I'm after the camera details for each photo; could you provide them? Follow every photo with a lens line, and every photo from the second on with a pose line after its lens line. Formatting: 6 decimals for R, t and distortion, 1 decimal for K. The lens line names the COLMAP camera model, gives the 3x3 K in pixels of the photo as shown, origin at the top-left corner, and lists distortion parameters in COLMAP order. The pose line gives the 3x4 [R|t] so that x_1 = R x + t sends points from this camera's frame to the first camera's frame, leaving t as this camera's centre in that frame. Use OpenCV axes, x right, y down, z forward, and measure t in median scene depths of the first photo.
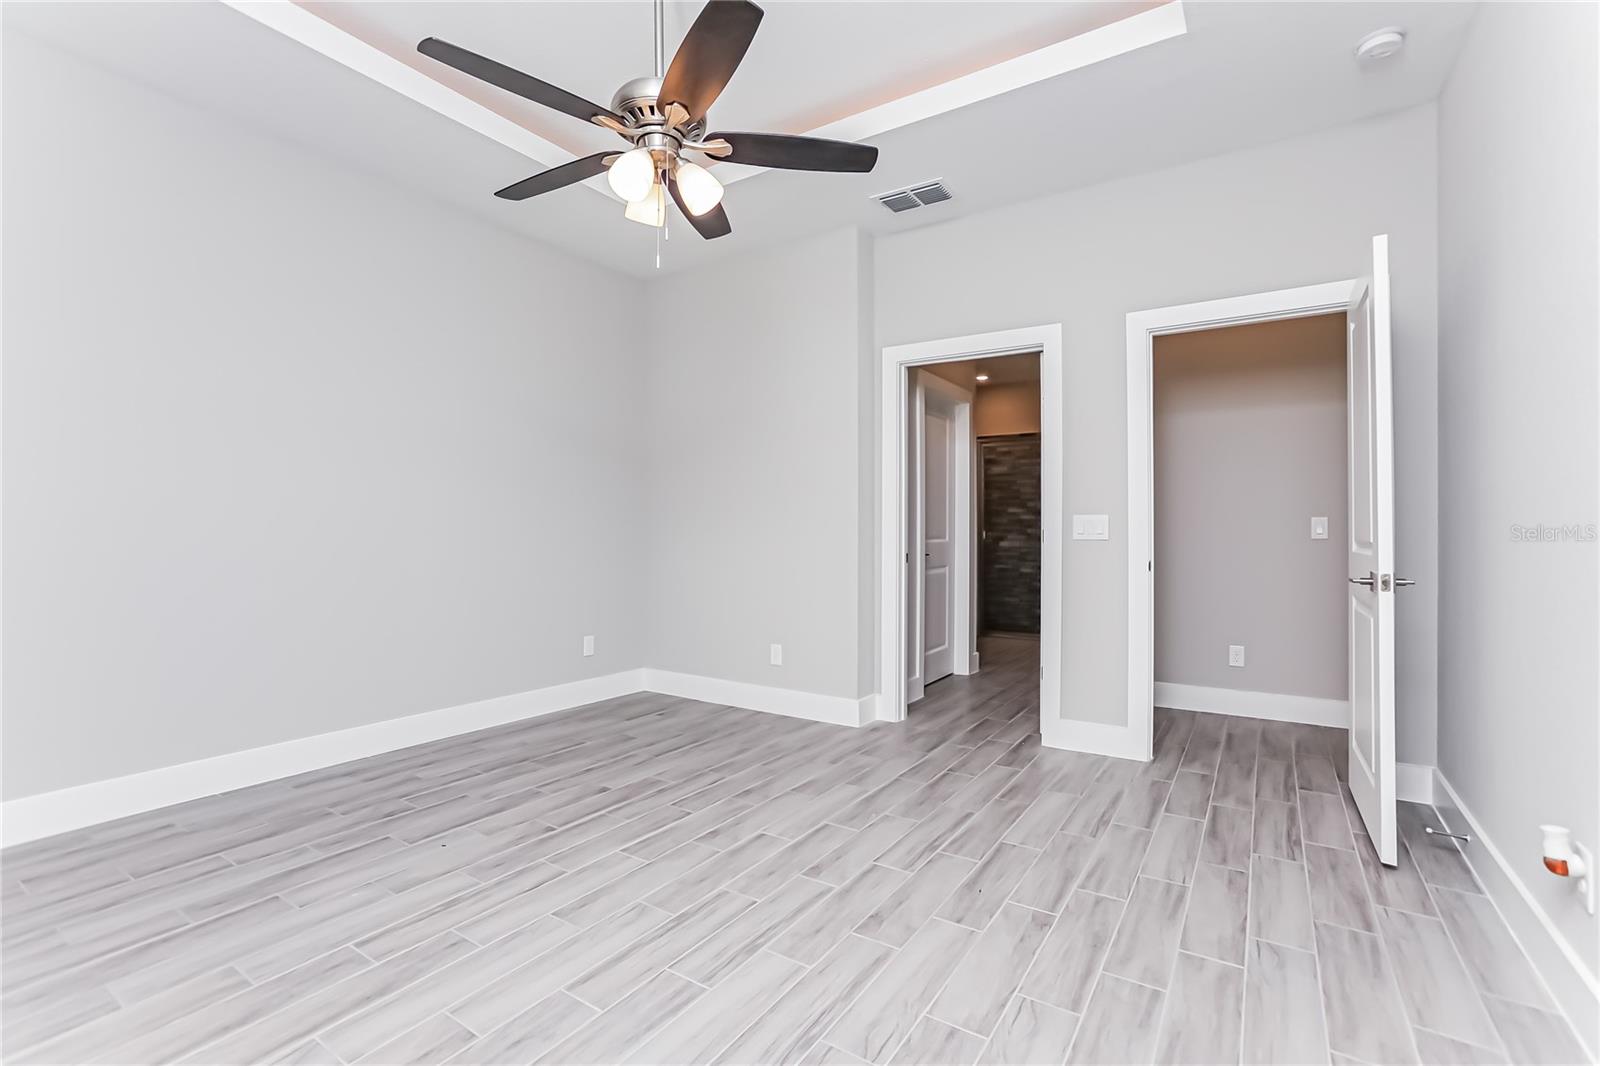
lens RADIAL K [[712.6, 0, 804.7], [0, 712.6, 520.1], [0, 0, 1]] dist [-0.002311, 0.004082]
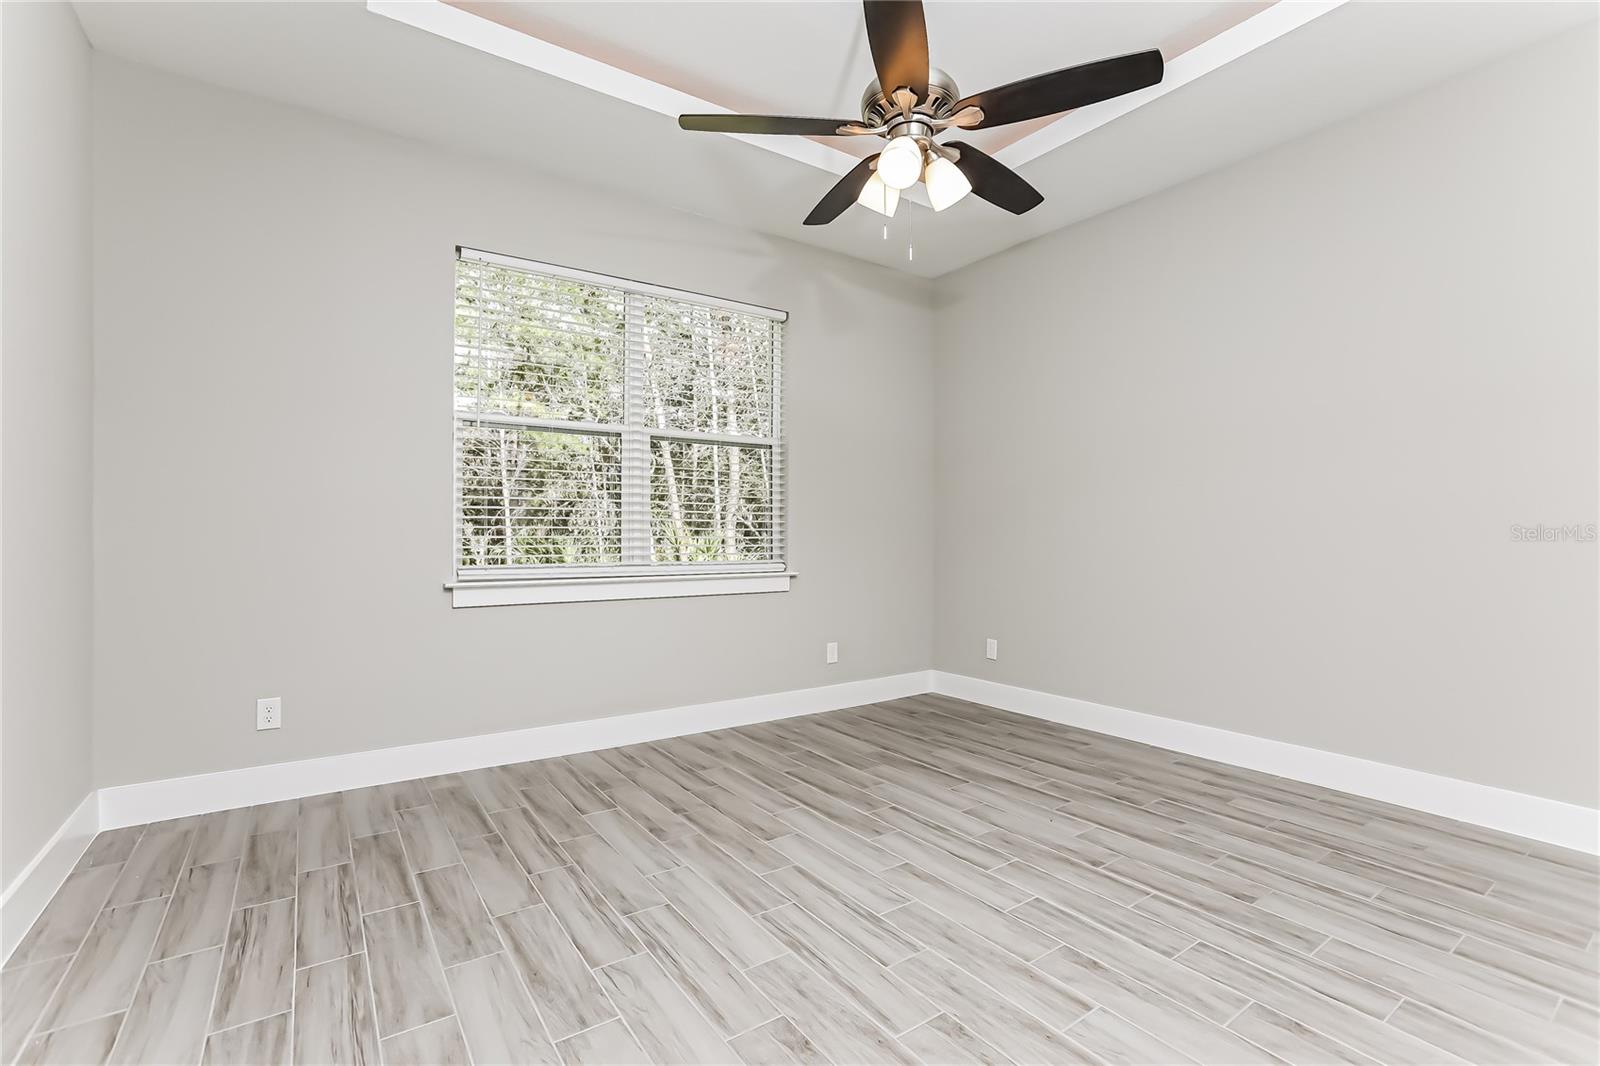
lens RADIAL K [[712.6, 0, 806.2], [0, 712.6, 538.6], [0, 0, 1]] dist [-0.002311, 0.004082]
pose [[-0.347242, 0.003117, -0.937770, 0.614649], [0.020347, 0.999784, -0.004211, 0.017001], [0.937555, -0.020543, -0.347231, 0.970728]]
